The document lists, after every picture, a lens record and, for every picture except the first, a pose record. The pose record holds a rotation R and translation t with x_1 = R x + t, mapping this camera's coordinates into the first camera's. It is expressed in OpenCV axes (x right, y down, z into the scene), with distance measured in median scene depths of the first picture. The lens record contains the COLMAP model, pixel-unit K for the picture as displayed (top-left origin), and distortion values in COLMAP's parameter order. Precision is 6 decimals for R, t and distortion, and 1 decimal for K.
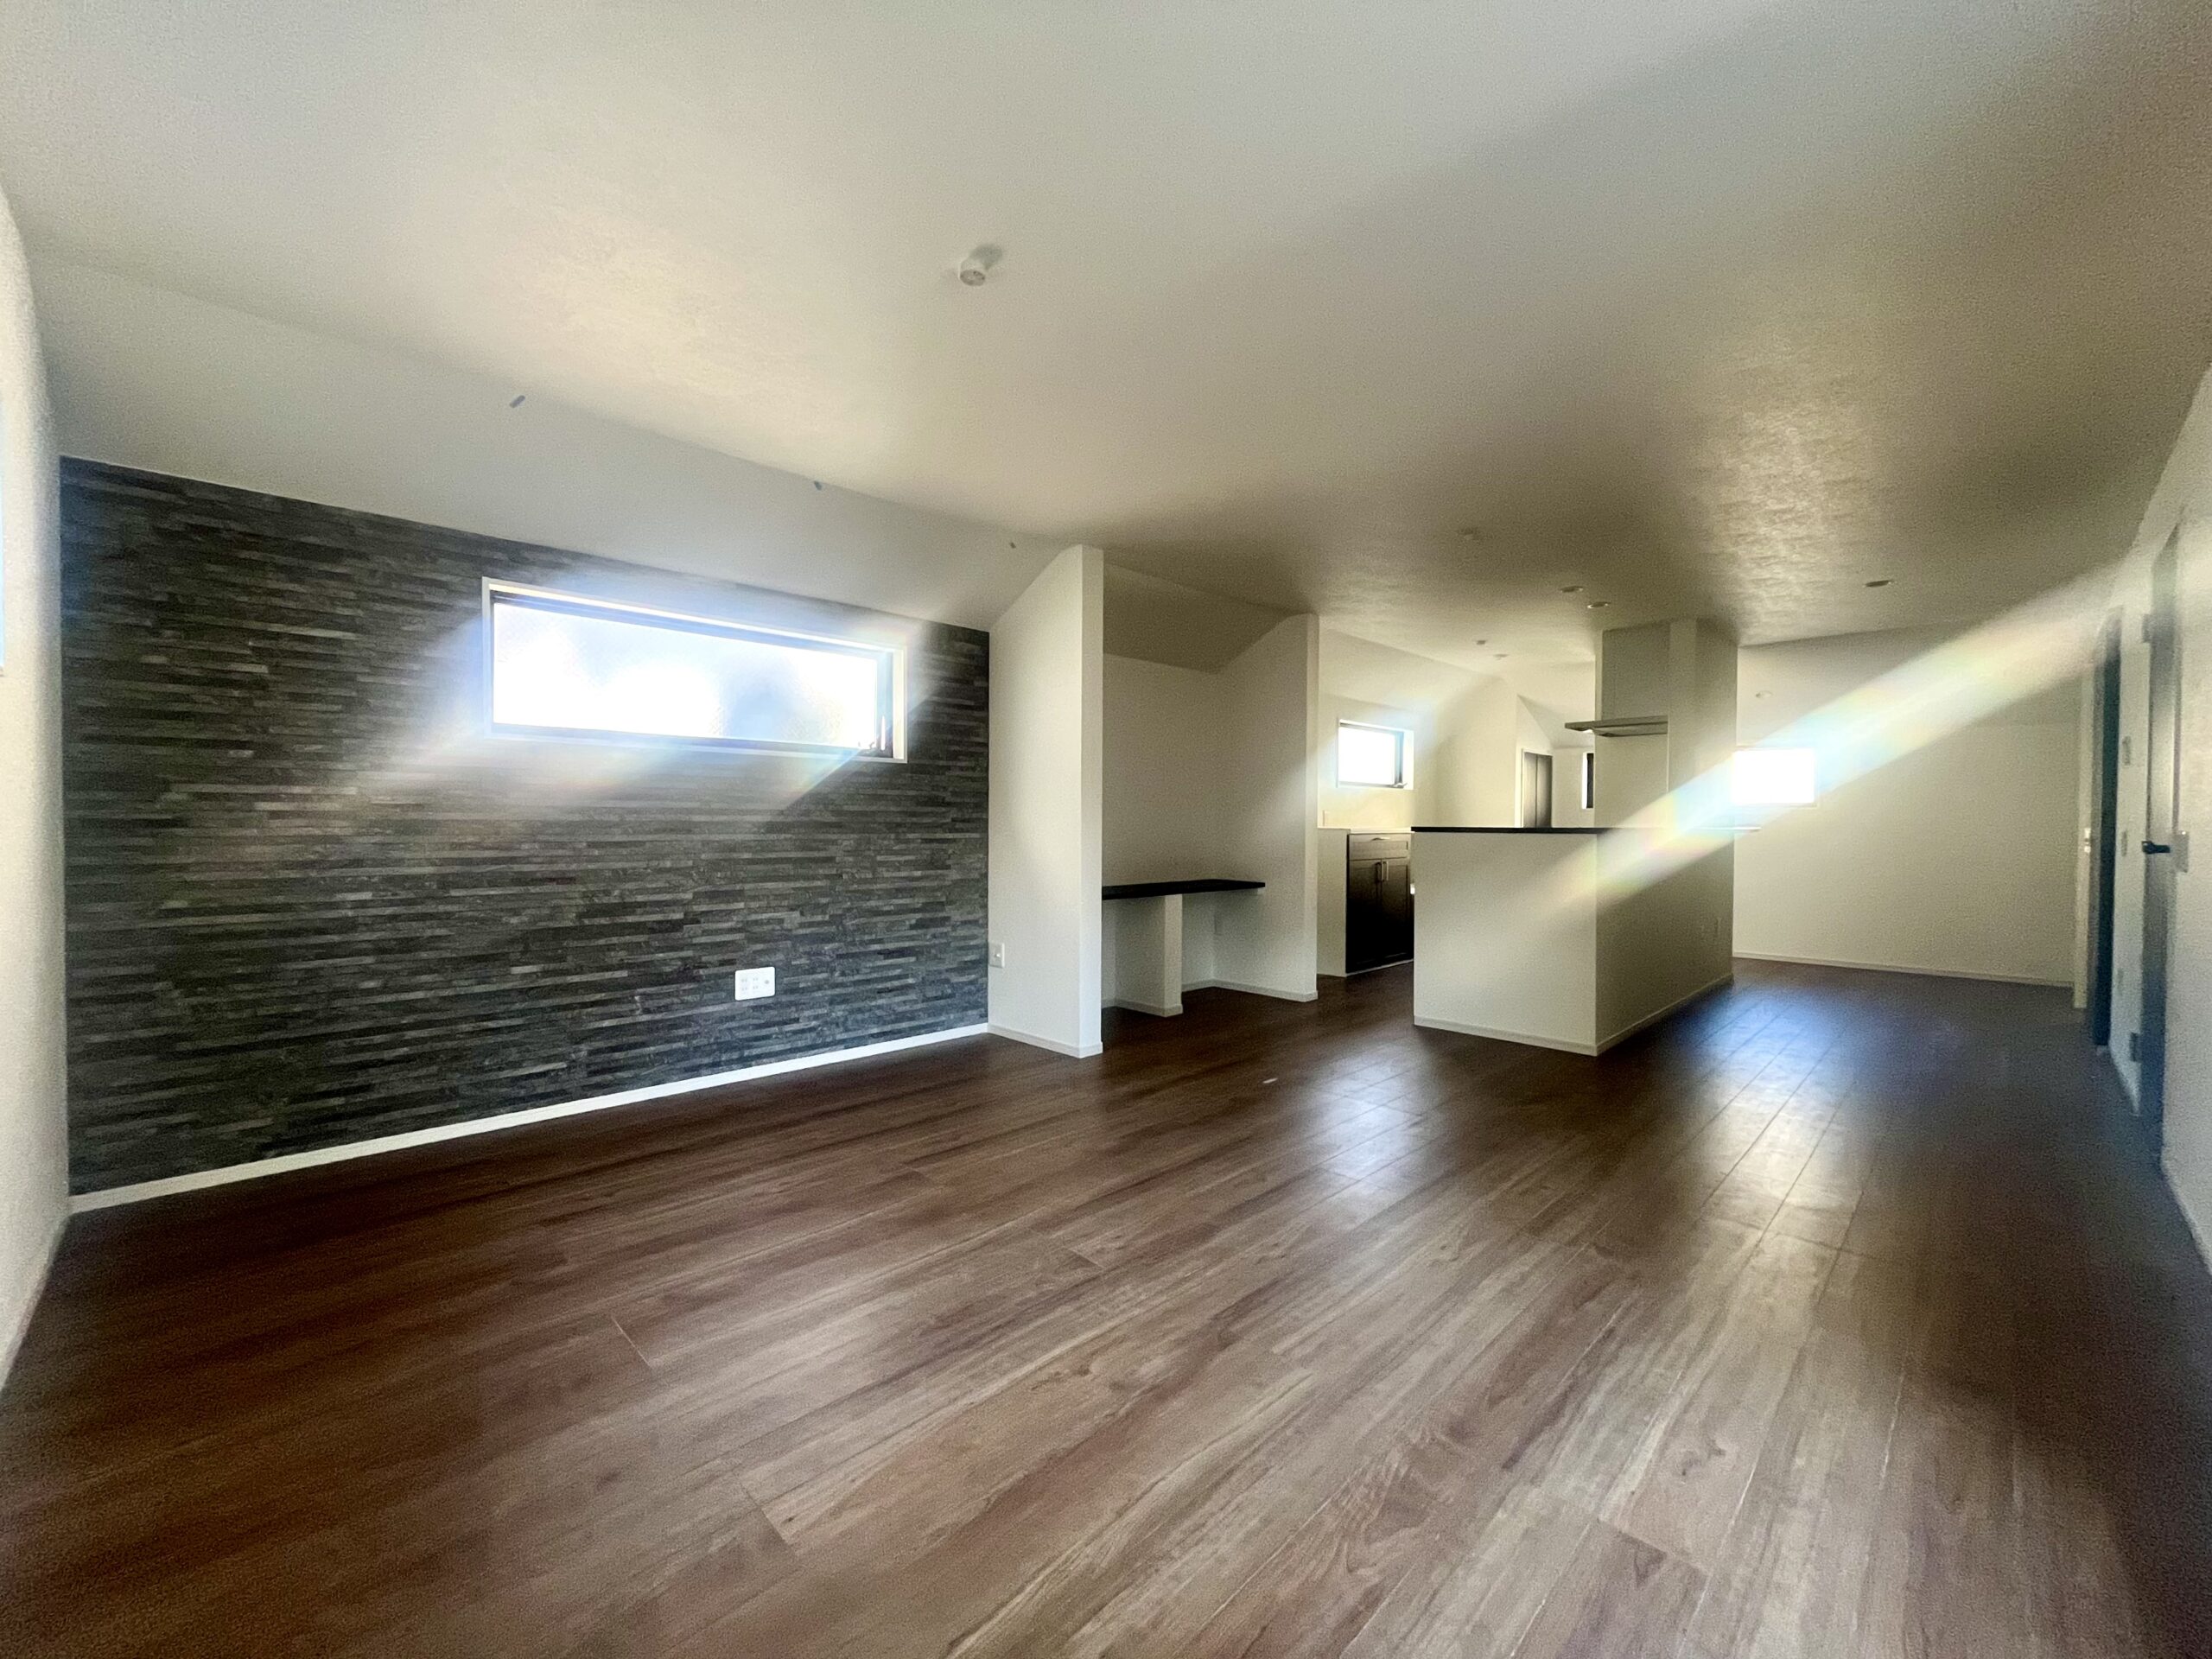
lens RADIAL K [[893.3, 0, 1106.3], [0, 893.3, 830.5], [0, 0, 1]] dist [-0.003065, -0.000426]
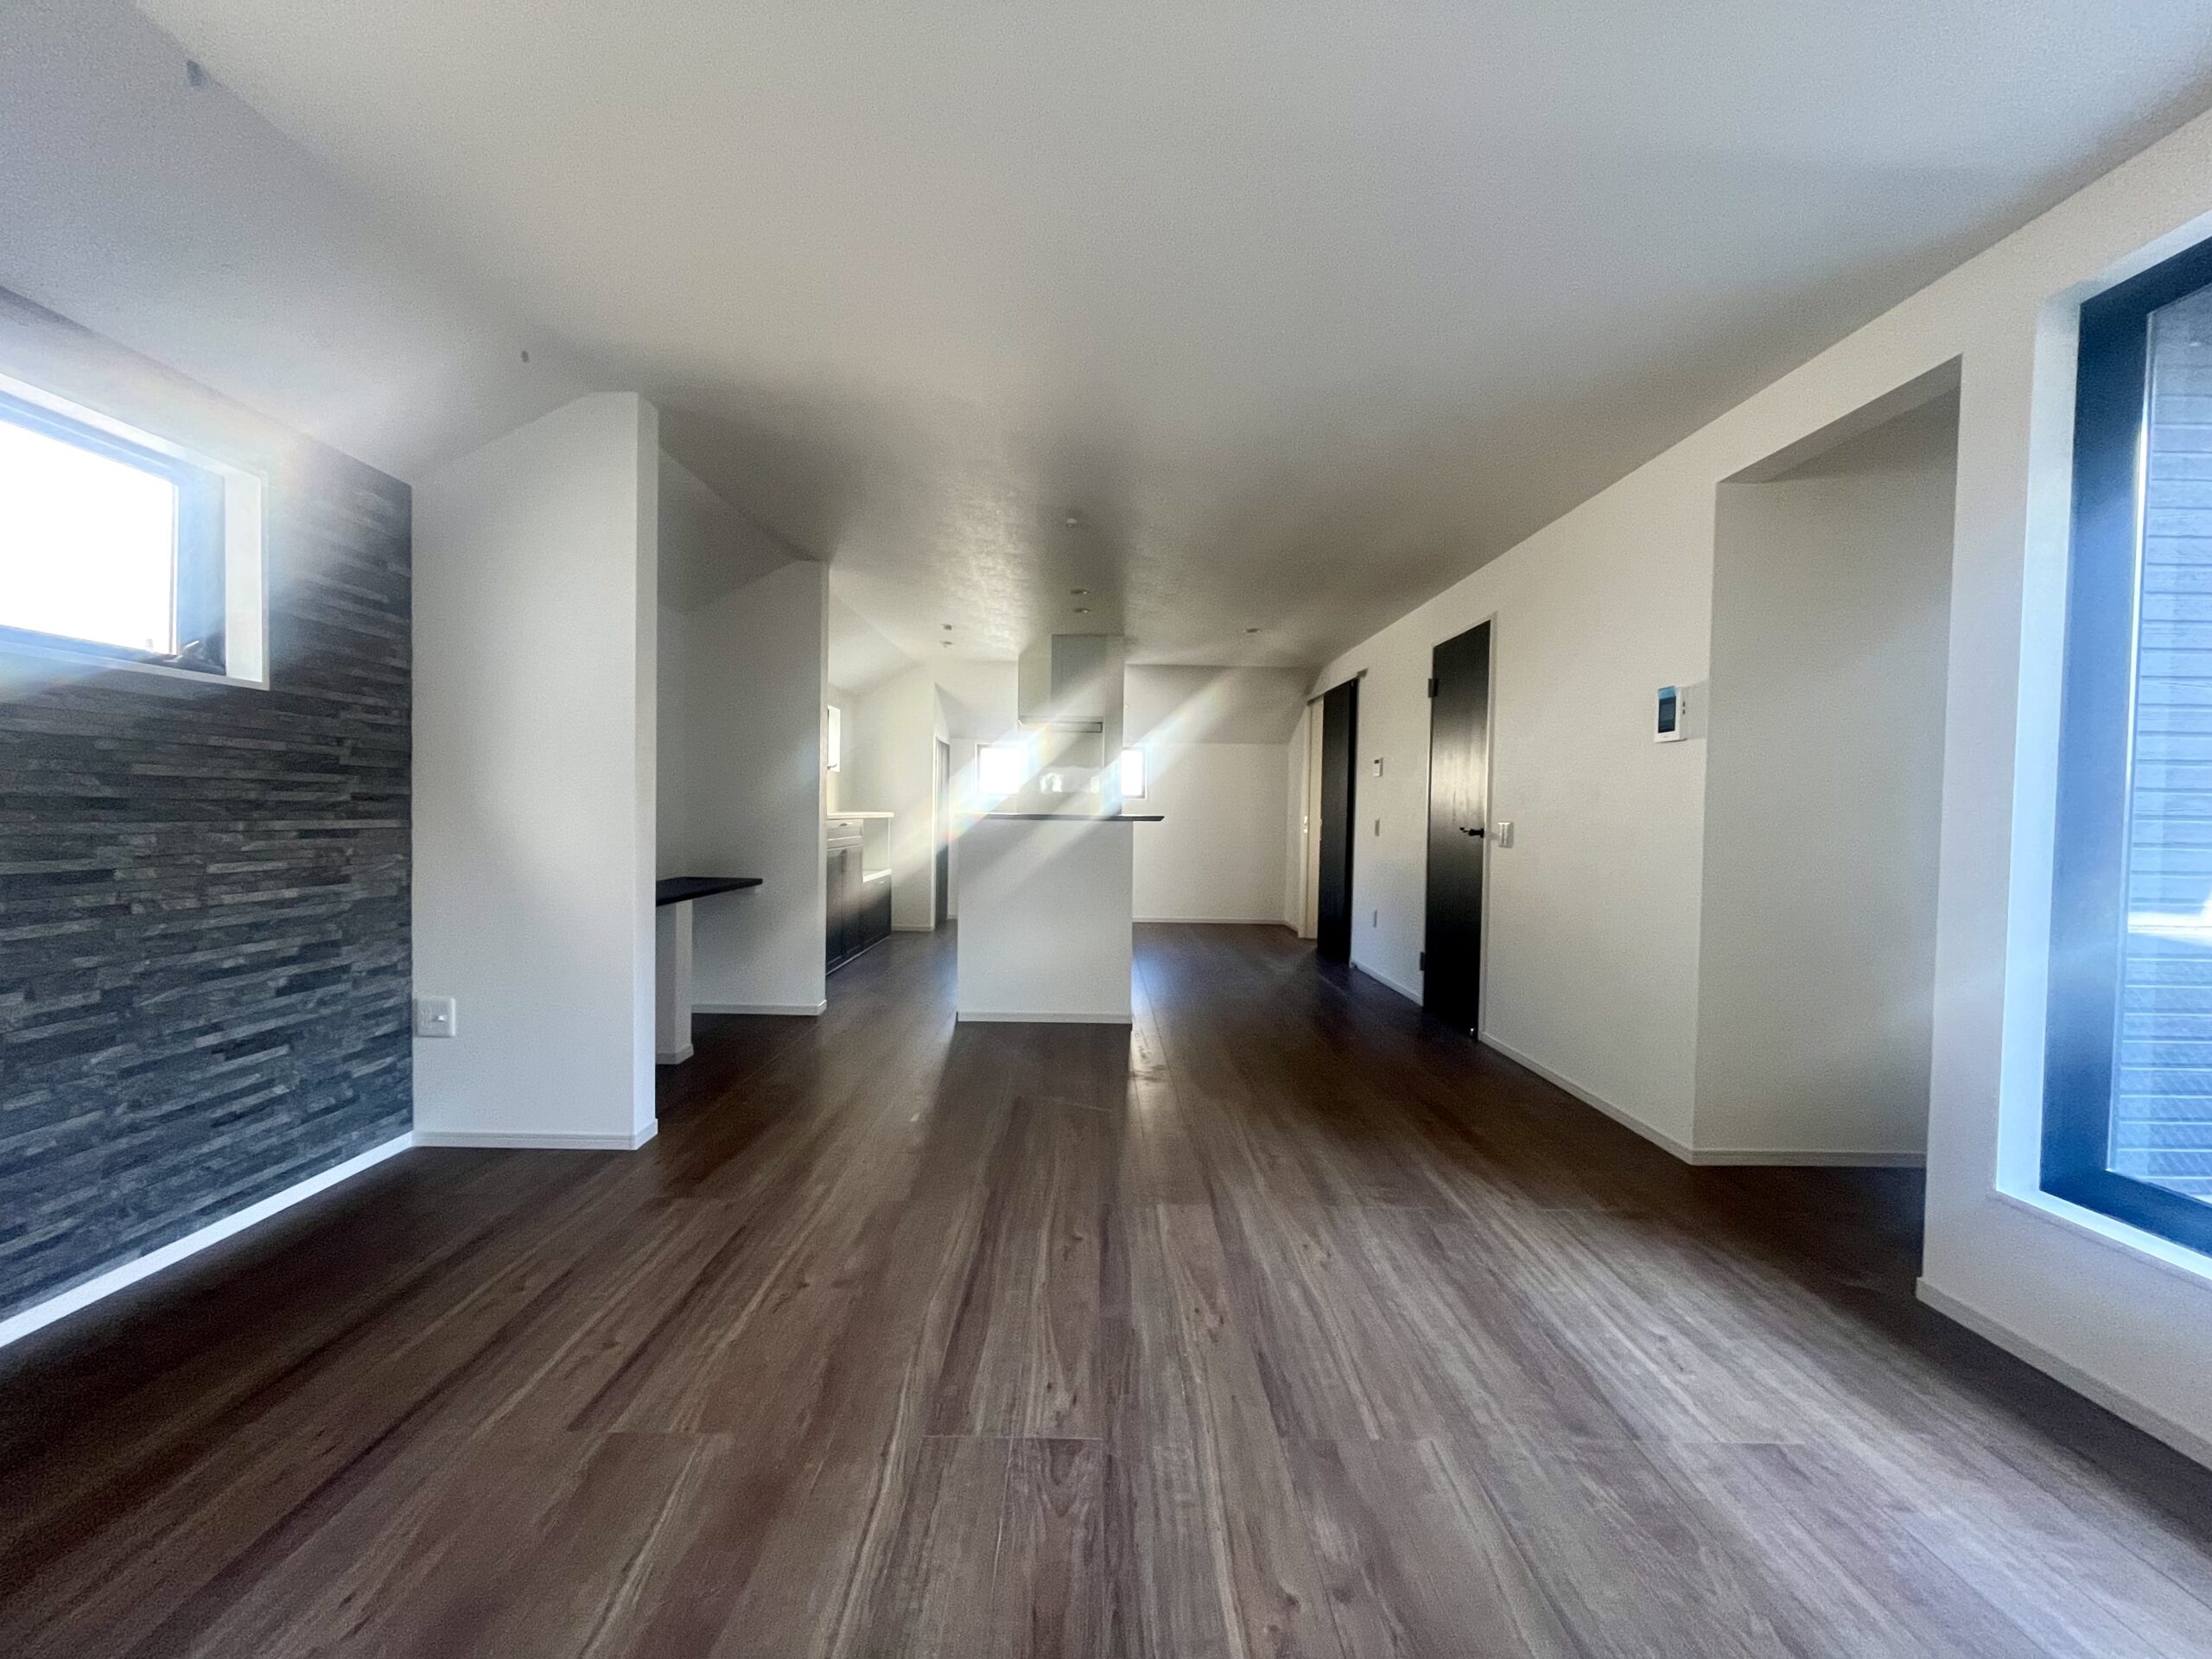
lens RADIAL K [[893.3, 0, 1104.4], [0, 893.3, 831.3], [0, 0, 1]] dist [-0.003065, -0.000426]
pose [[0.696038, -0.008281, 0.717957, -0.262435], [-0.006398, 0.999822, 0.017735, -0.003136], [-0.717977, -0.016938, 0.695861, 0.265637]]
